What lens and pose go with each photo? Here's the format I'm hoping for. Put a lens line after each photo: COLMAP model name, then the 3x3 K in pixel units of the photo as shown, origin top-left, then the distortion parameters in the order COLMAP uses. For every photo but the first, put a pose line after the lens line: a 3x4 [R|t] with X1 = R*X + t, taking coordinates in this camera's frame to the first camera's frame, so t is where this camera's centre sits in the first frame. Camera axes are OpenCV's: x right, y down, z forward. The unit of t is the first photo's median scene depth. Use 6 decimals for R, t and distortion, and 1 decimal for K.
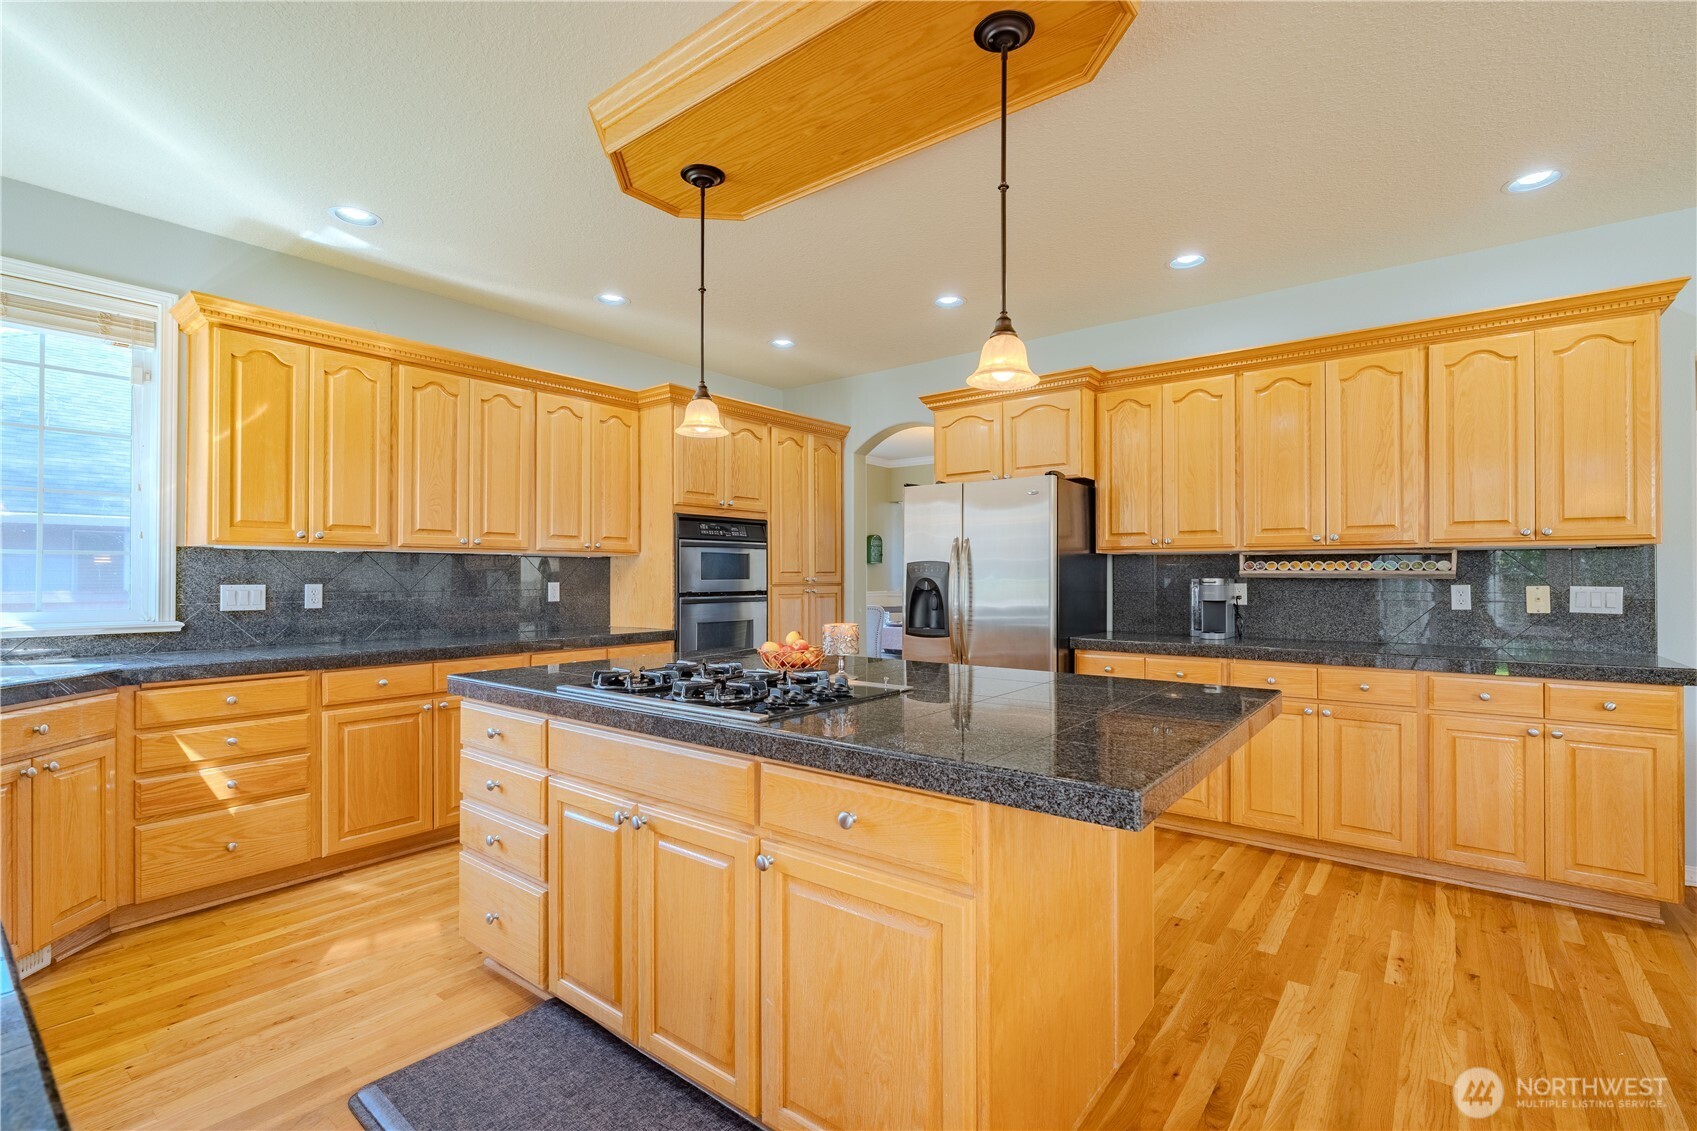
lens RADIAL K [[763.5, 0, 841.7], [0, 763.5, 566.4], [0, 0, 1]] dist [-0.008782, 0.000807]
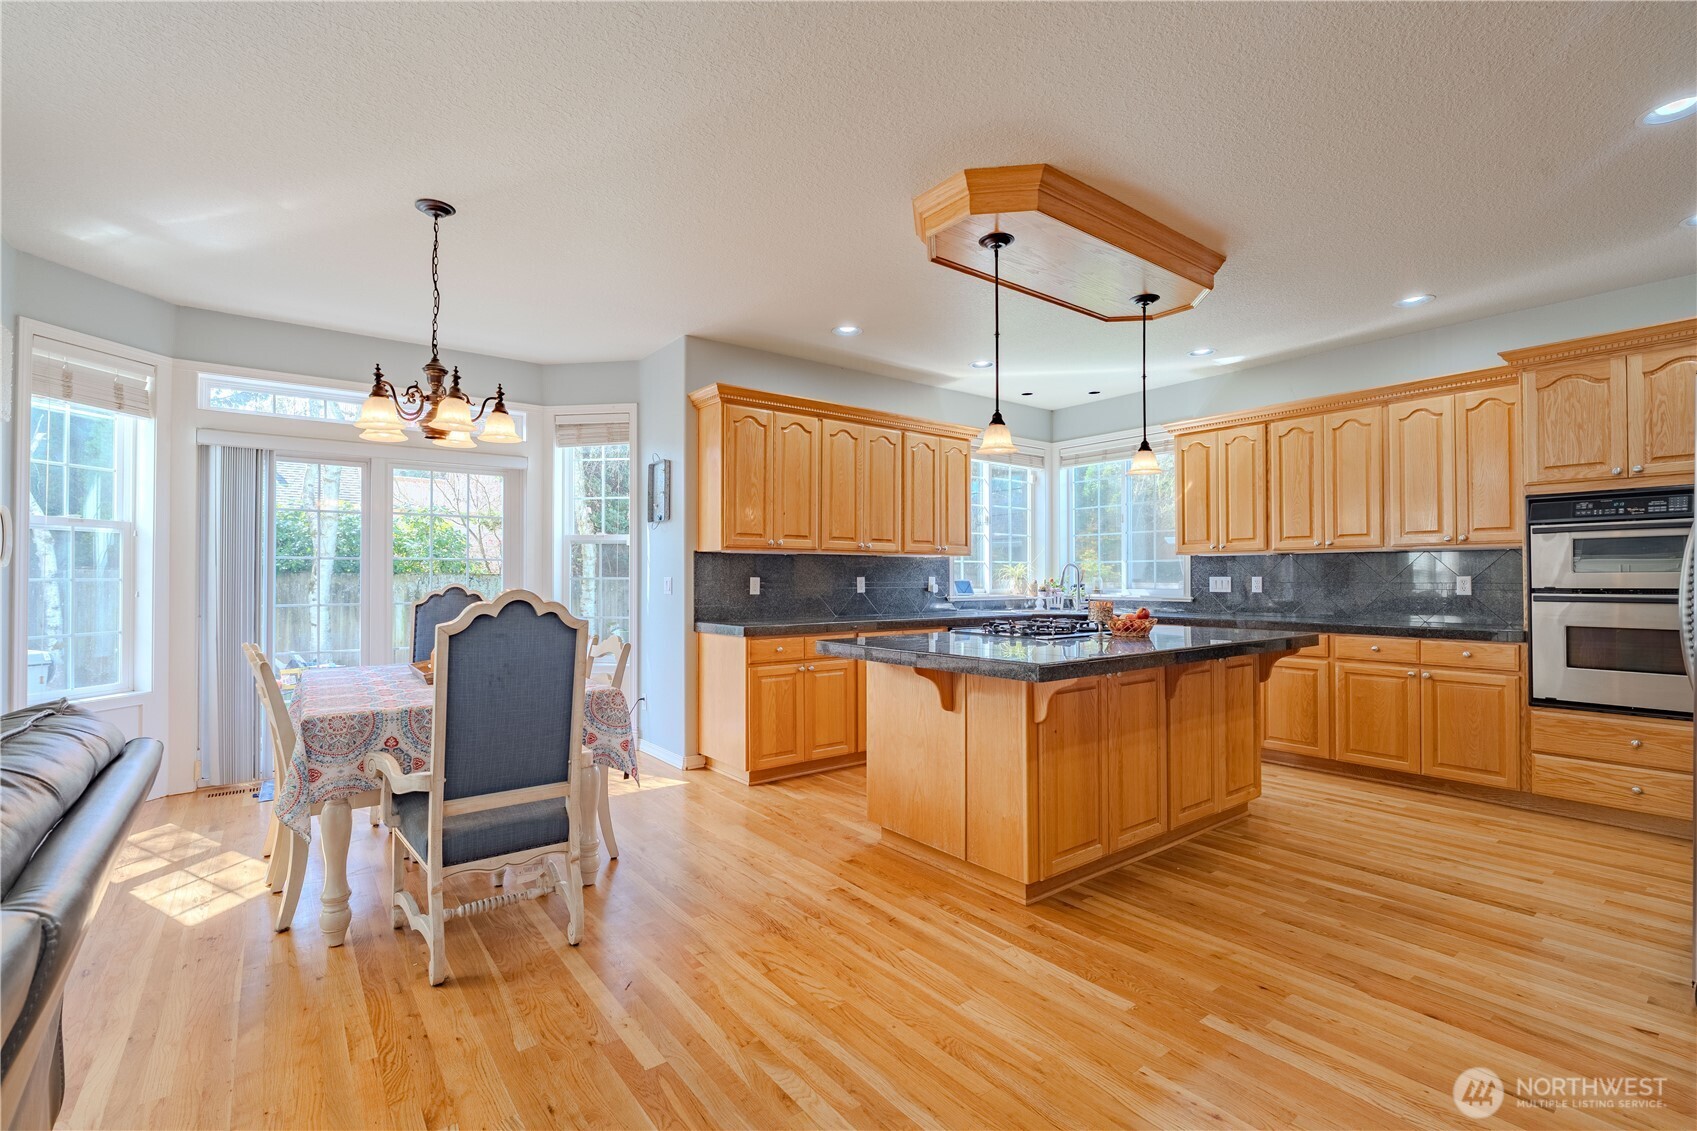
lens RADIAL K [[763.5, 0, 841.7], [0, 763.5, 566.4], [0, 0, 1]] dist [-0.008782, 0.000807]
pose [[-0.256128, -0.015151, -0.966524, 1.076062], [0.010986, 0.999767, -0.018583, 0.023607], [0.966580, -0.015378, -0.255902, 0.618564]]
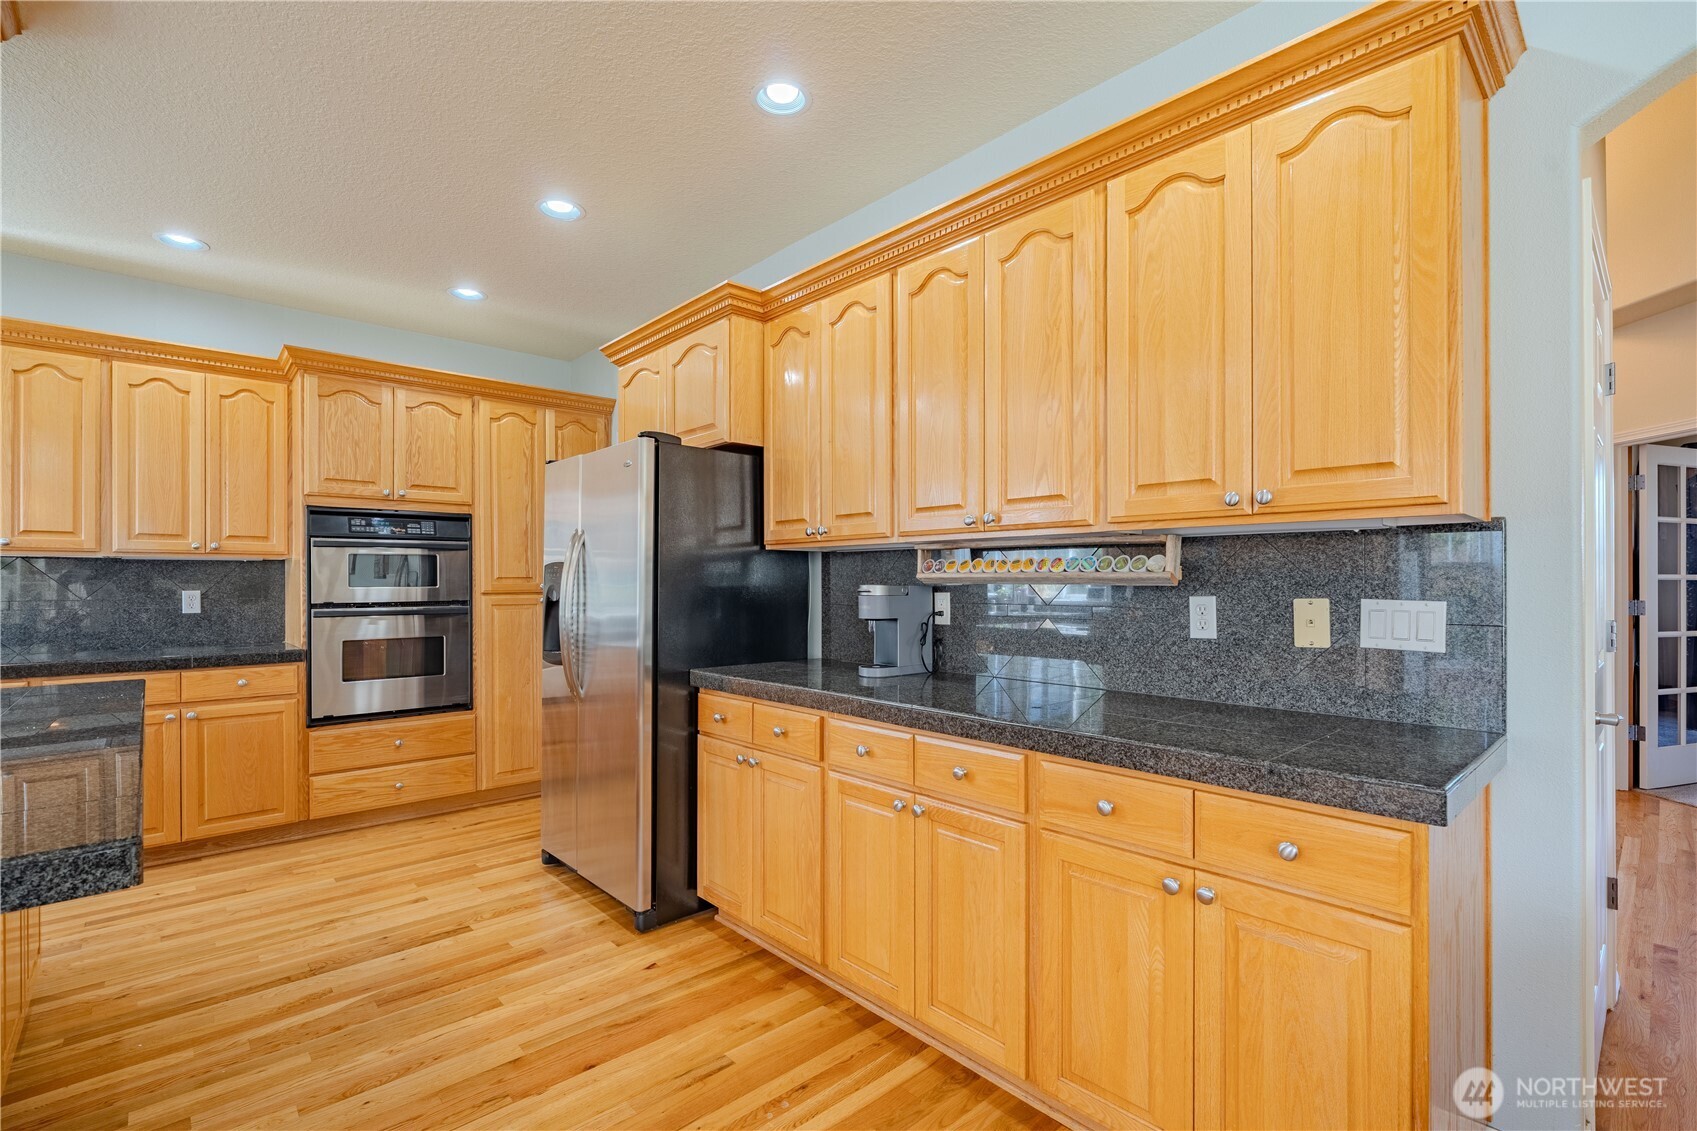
lens RADIAL K [[765.9, 0, 851.2], [0, 765.9, 578.4], [0, 0, 1]] dist [-0.012488, 0.001245]
pose [[0.987957, -0.002382, -0.154709, 0.640911], [0.003652, 0.999962, 0.007924, 0.004974], [0.154684, -0.008394, 0.987928, 0.377436]]
